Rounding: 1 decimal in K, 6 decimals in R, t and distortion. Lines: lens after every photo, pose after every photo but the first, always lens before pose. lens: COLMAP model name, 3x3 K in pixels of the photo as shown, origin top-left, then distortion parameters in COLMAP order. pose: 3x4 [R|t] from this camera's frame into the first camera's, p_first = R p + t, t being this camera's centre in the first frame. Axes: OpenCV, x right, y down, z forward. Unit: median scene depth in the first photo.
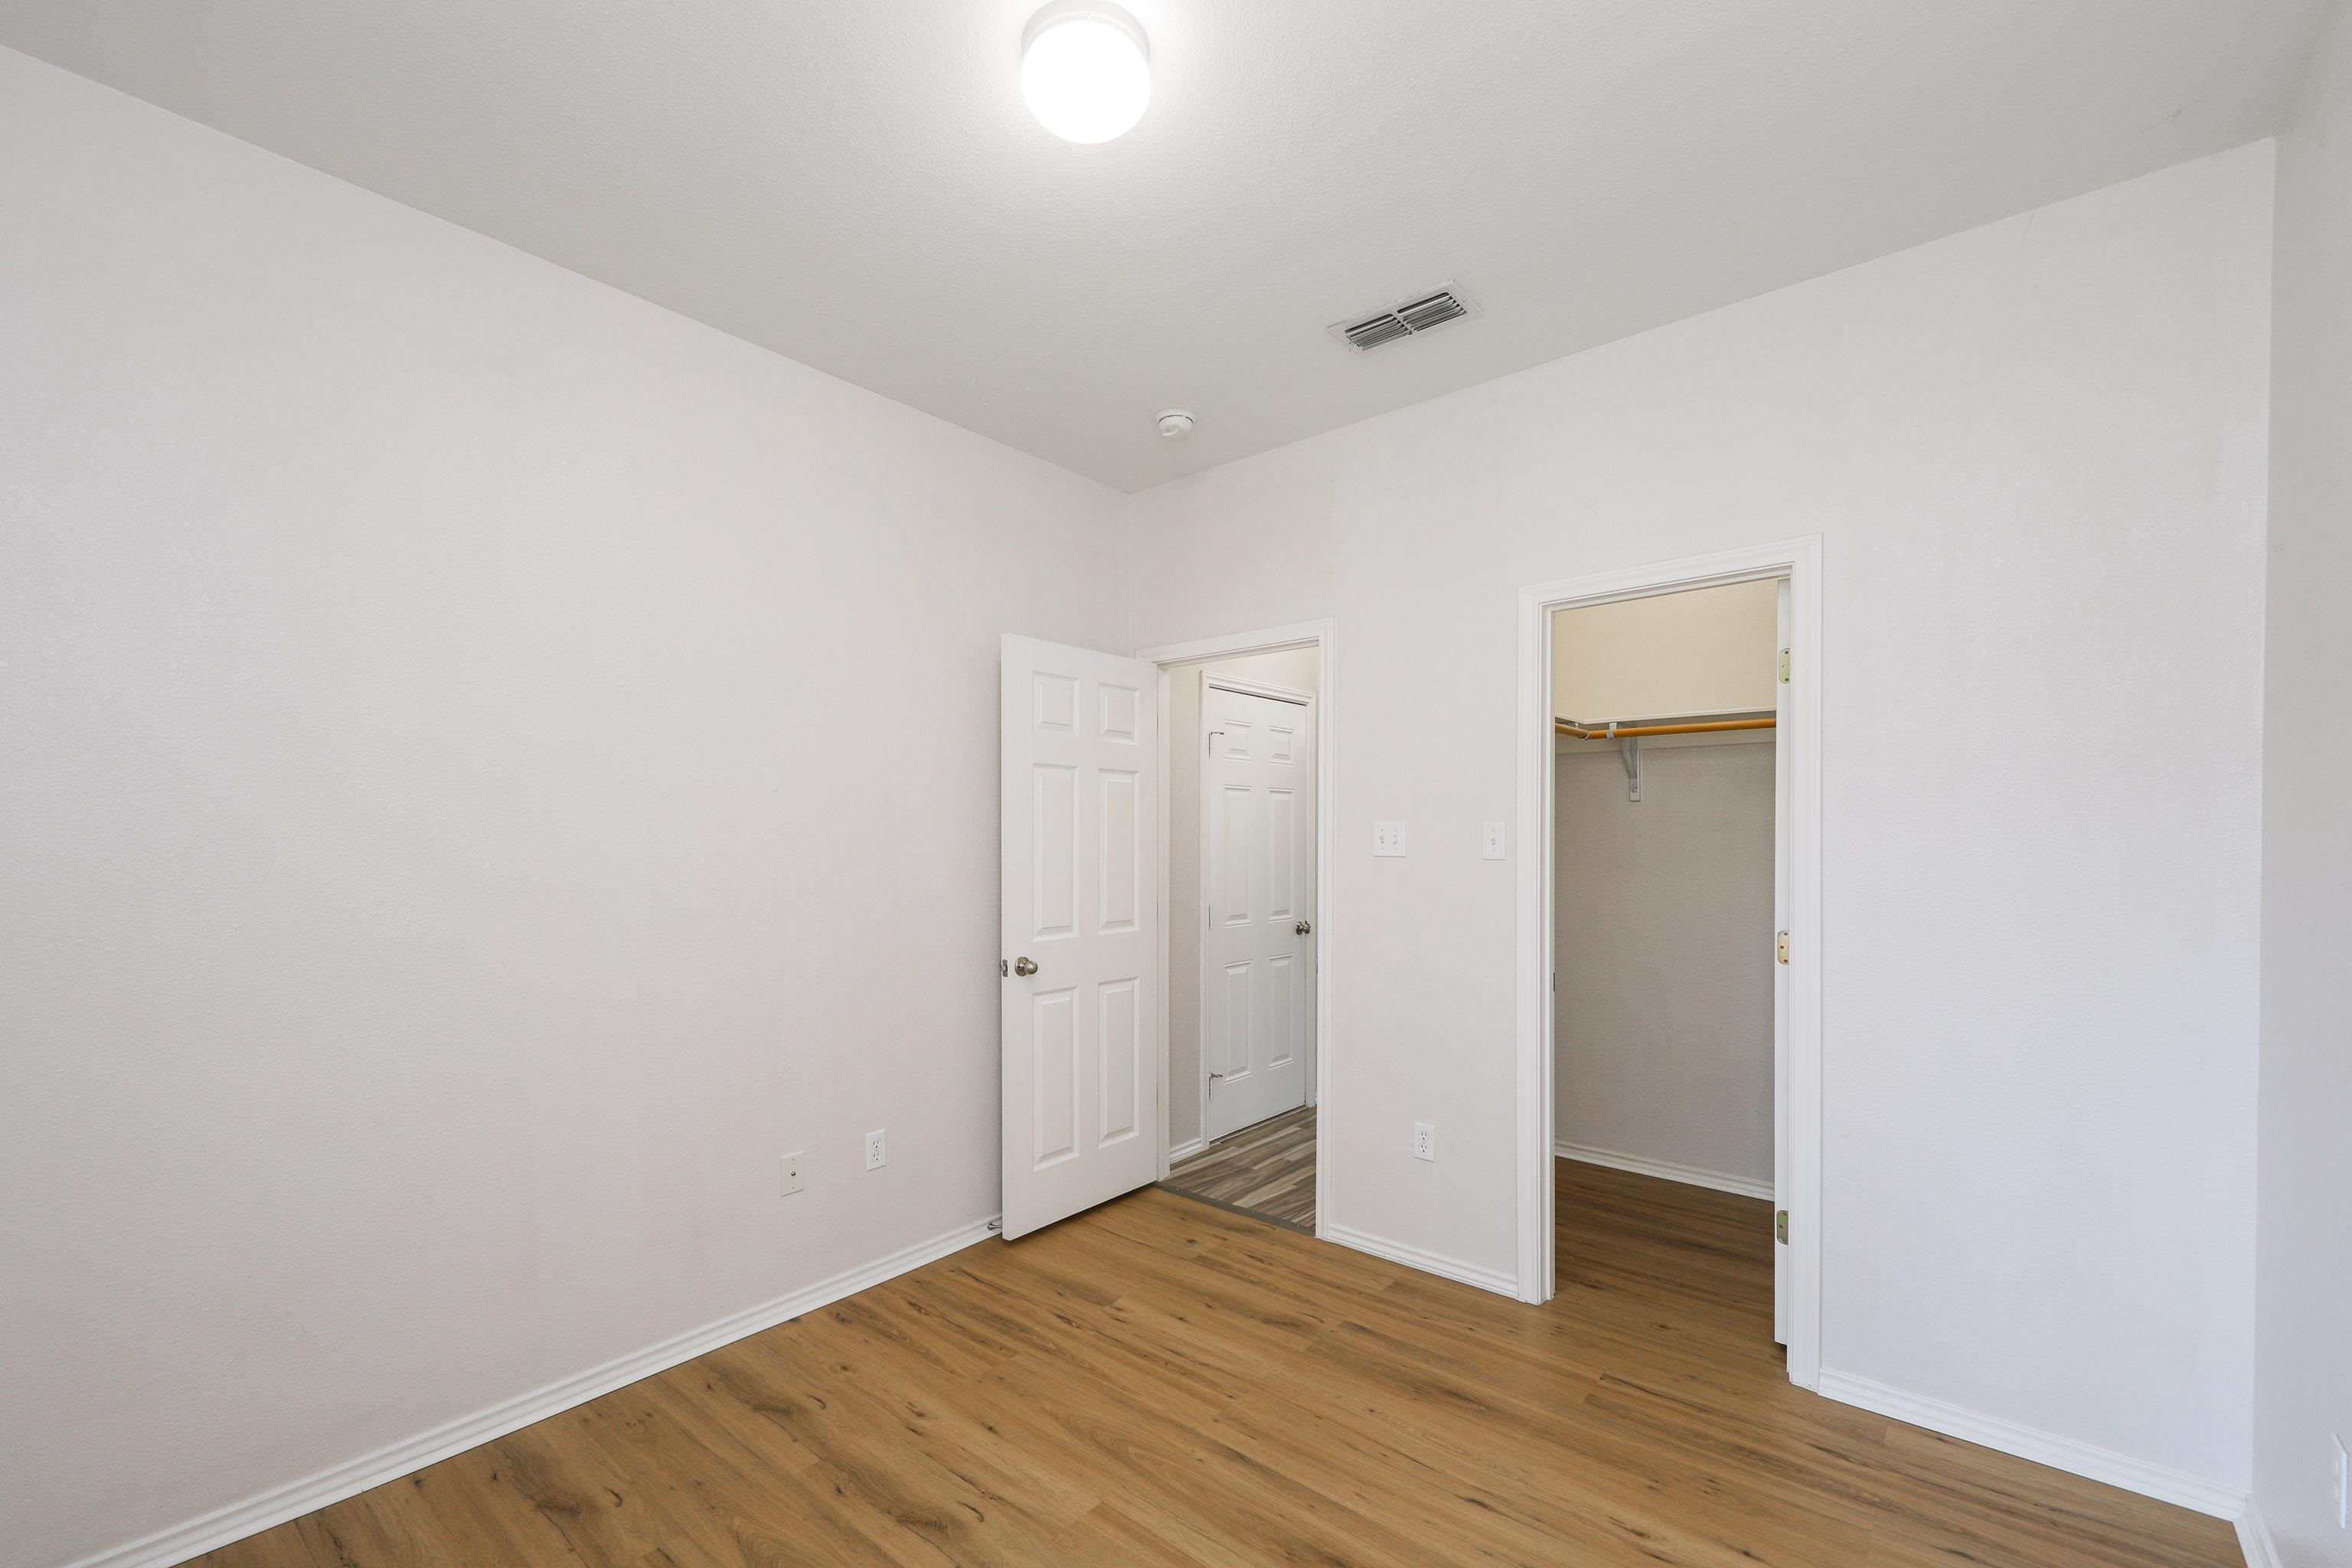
lens RADIAL K [[980.2, 0, 1175.6], [0, 980.2, 838.8], [0, 0, 1]] dist [-0.000290, -0.000286]
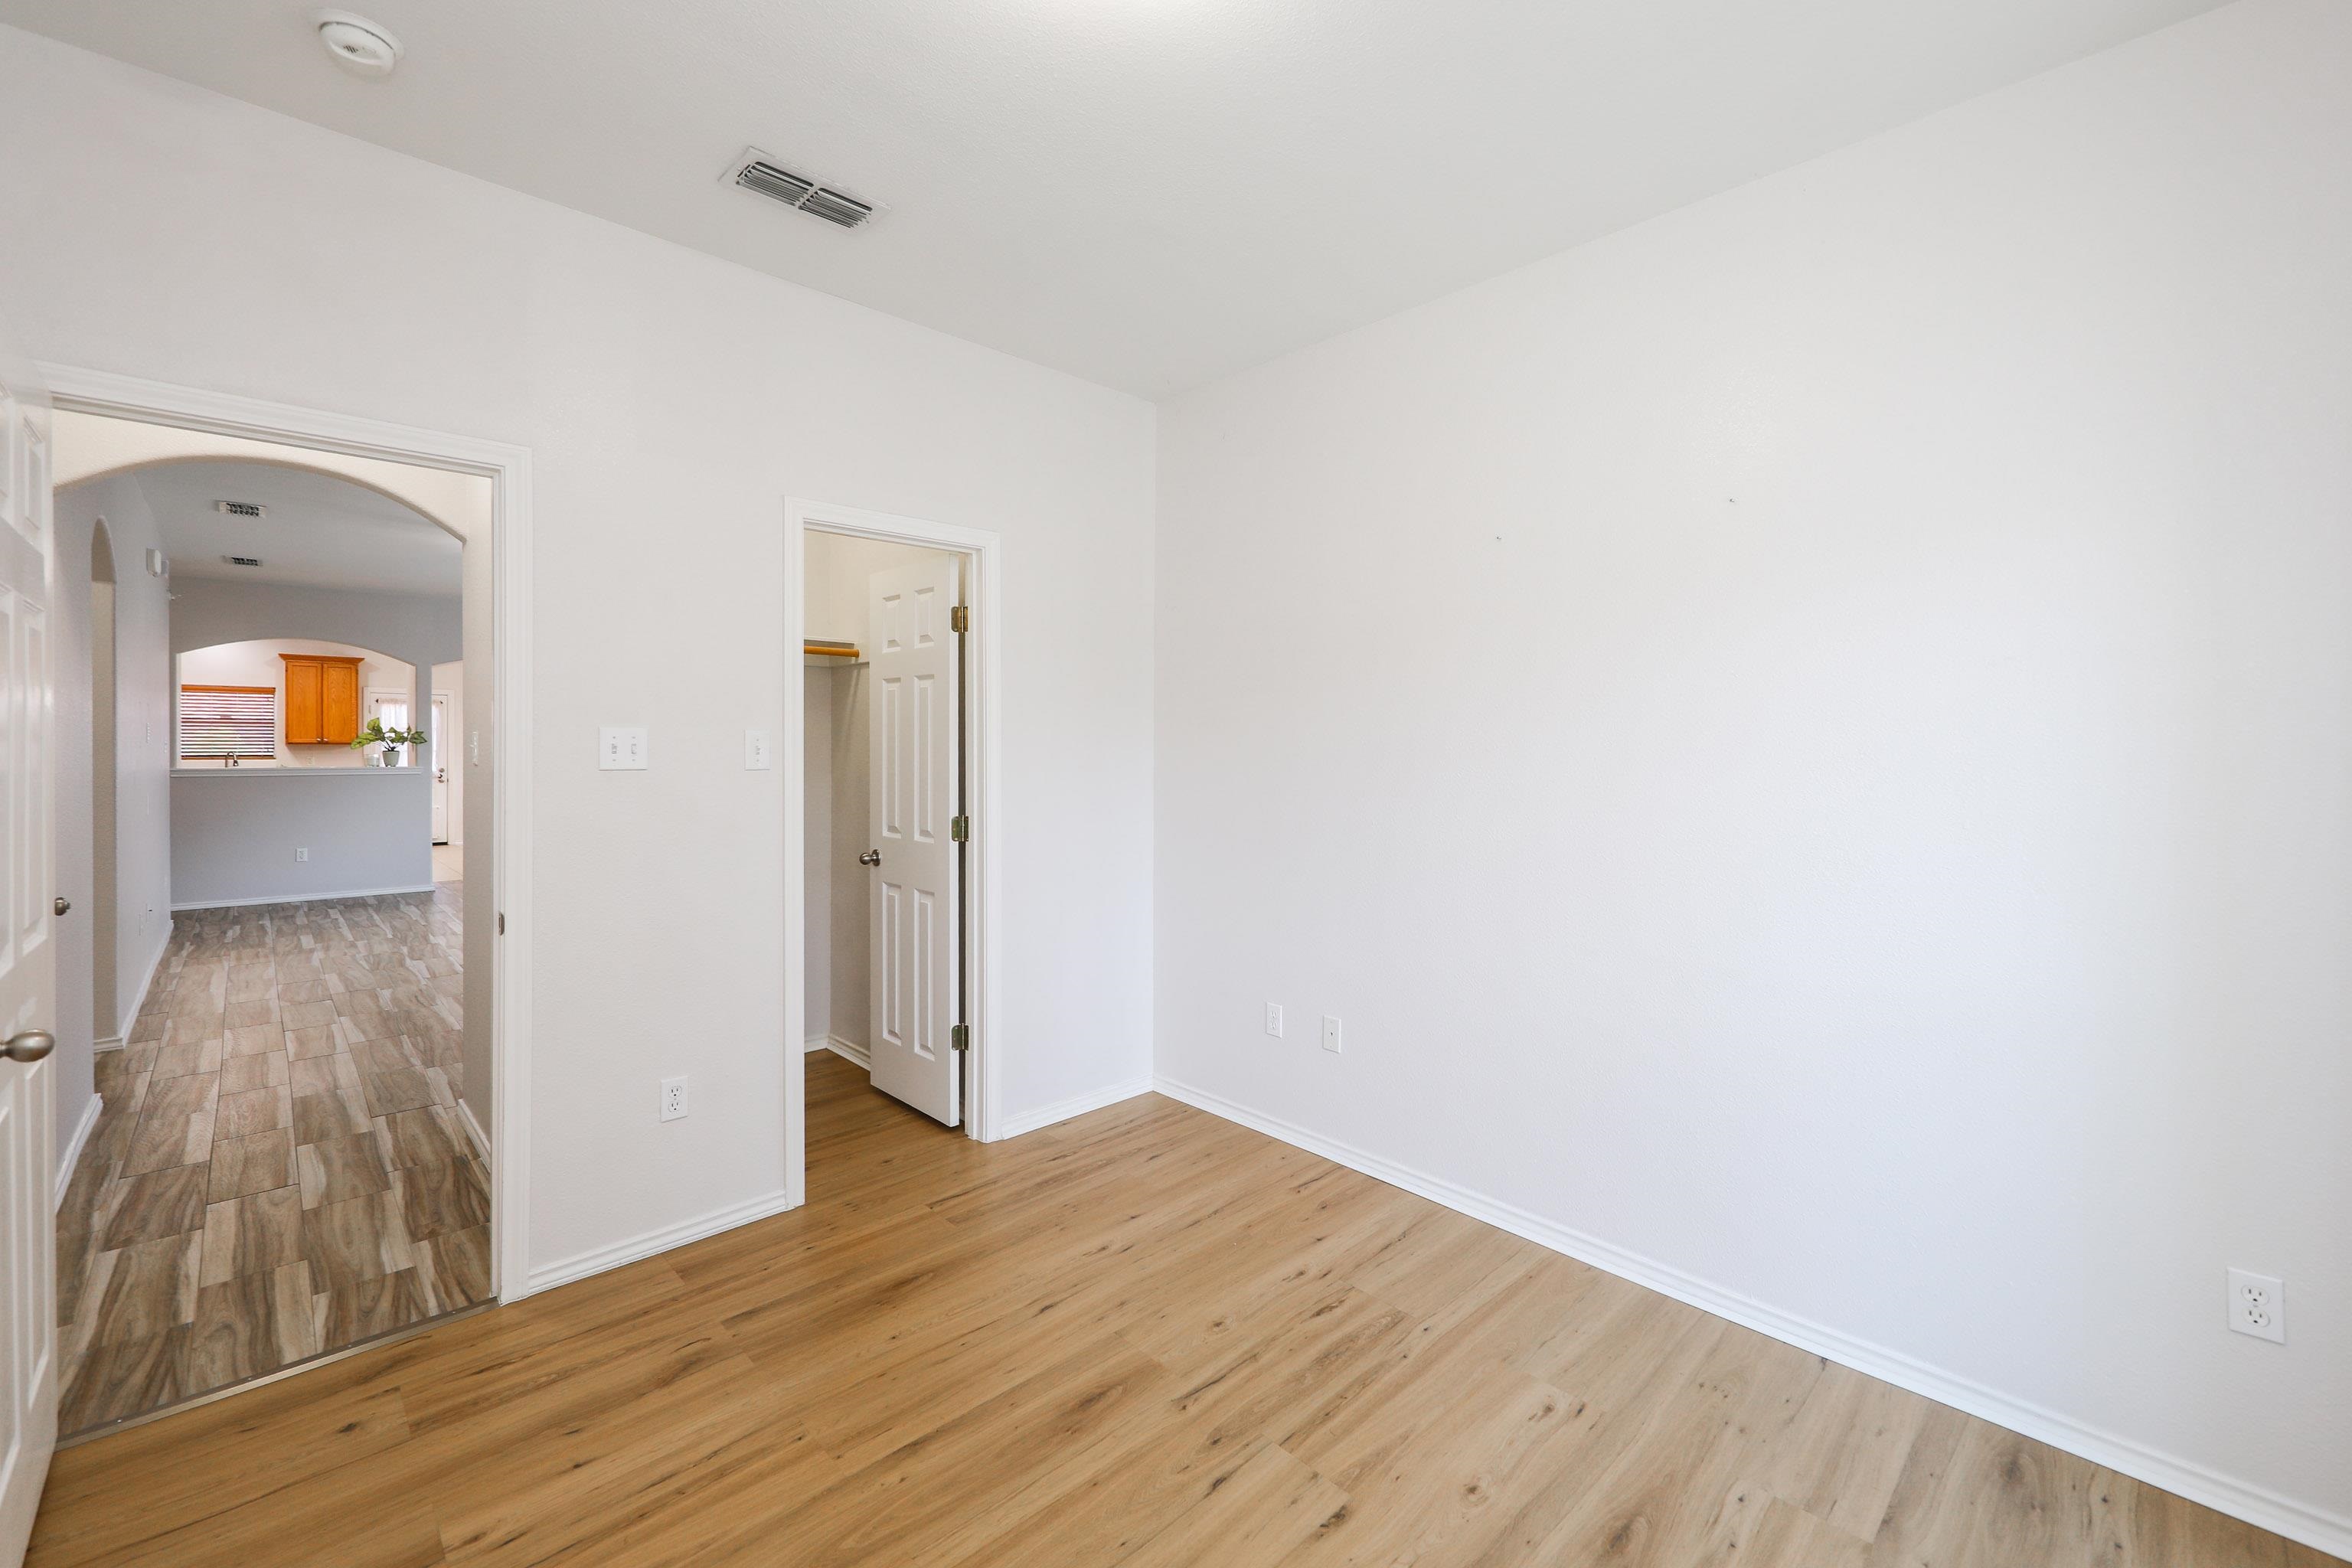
lens RADIAL K [[953.3, 0, 1171.1], [0, 953.3, 745.0], [0, 0, 1]] dist [0.011773, -0.007342]
pose [[0.109479, 0.007467, 0.993961, -0.594985], [0.004876, 0.999956, -0.008049, 0.007242], [-0.993977, 0.005728, 0.109438, 0.519934]]
